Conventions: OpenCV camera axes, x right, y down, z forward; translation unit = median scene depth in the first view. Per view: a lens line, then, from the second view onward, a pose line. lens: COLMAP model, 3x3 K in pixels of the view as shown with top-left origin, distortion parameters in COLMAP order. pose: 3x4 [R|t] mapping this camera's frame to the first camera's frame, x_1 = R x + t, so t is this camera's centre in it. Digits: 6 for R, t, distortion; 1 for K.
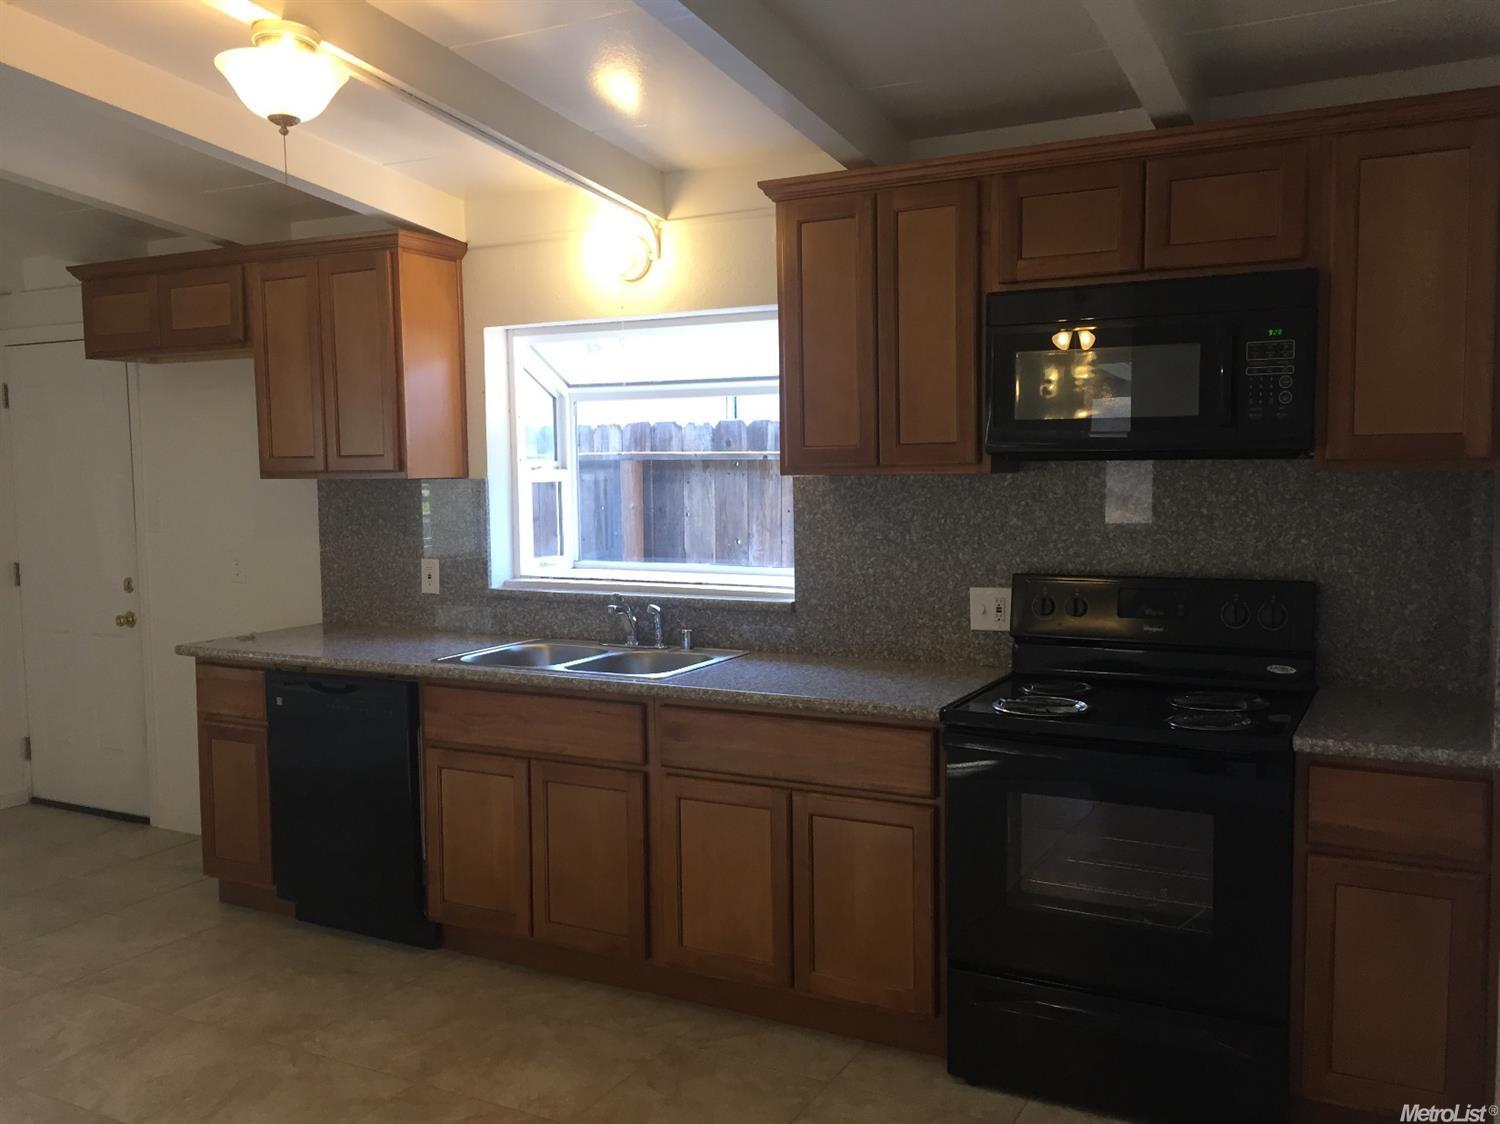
lens RADIAL K [[1297.8, 0, 753.2], [0, 1297.8, 561.7], [0, 0, 1]] dist [0.058638, -0.007621]
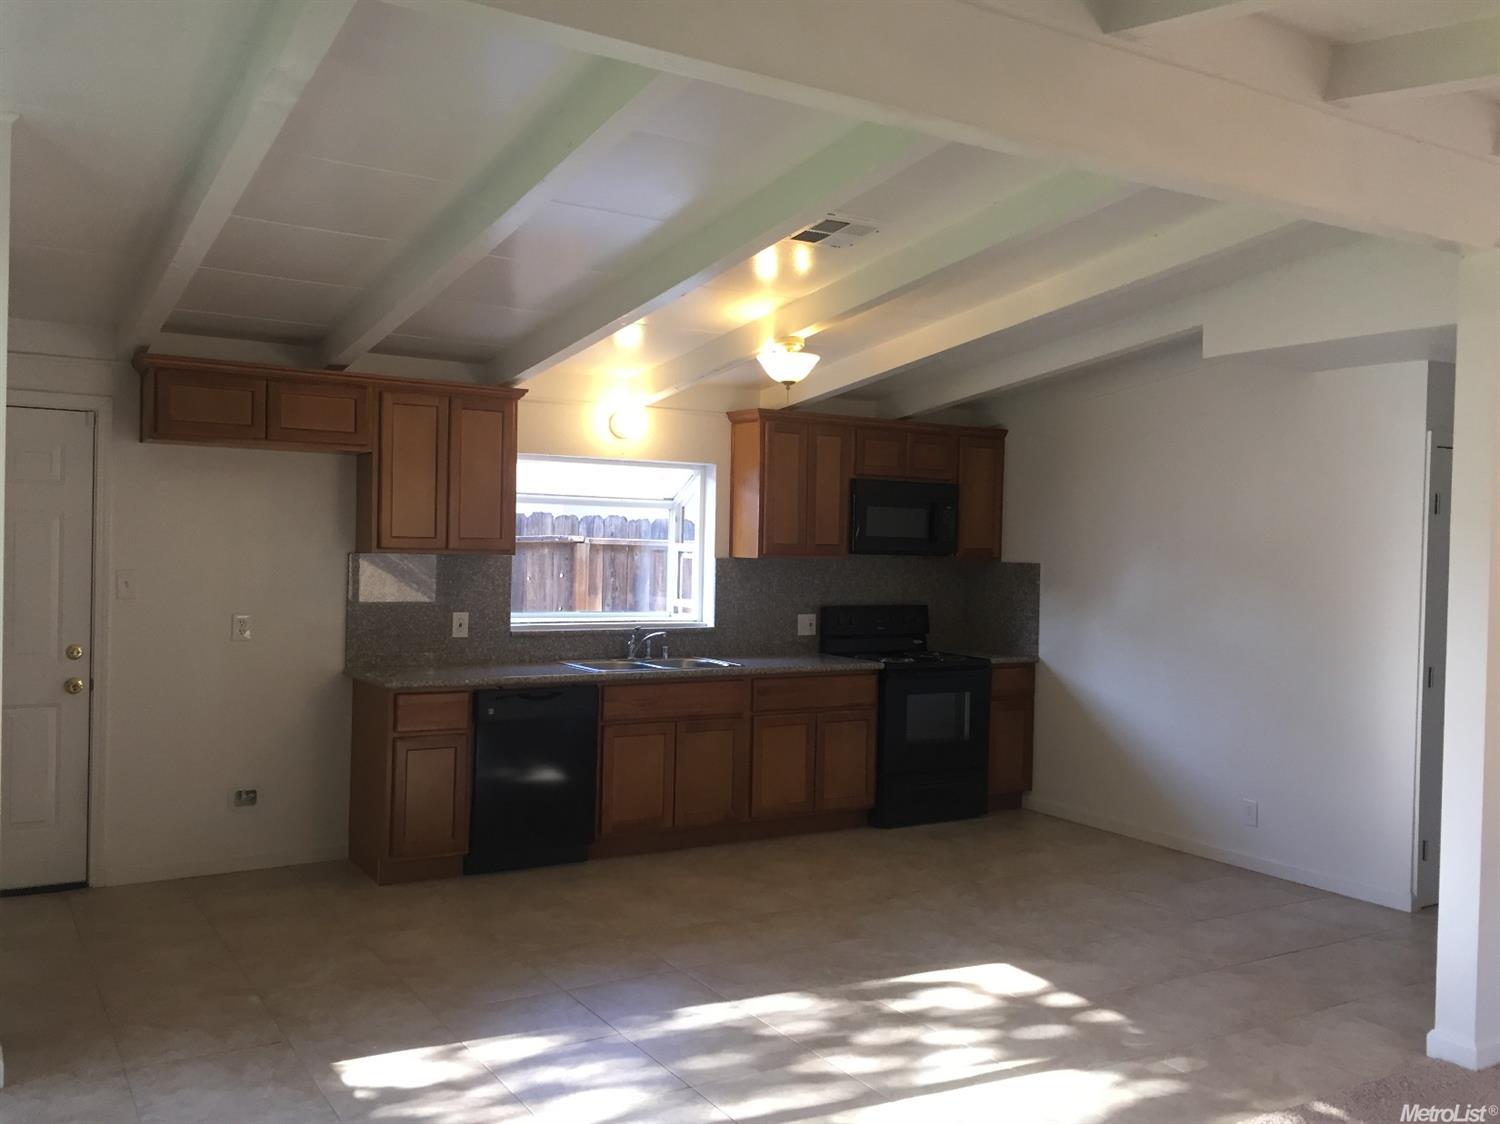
lens RADIAL K [[1297.8, 0, 753.2], [0, 1297.8, 561.7], [0, 0, 1]] dist [0.058638, -0.007621]
pose [[0.500758, 0.011485, 0.865511, -1.597396], [0.039719, 0.998554, -0.036230, 0.007923], [-0.864676, 0.052520, 0.499578, 0.045478]]
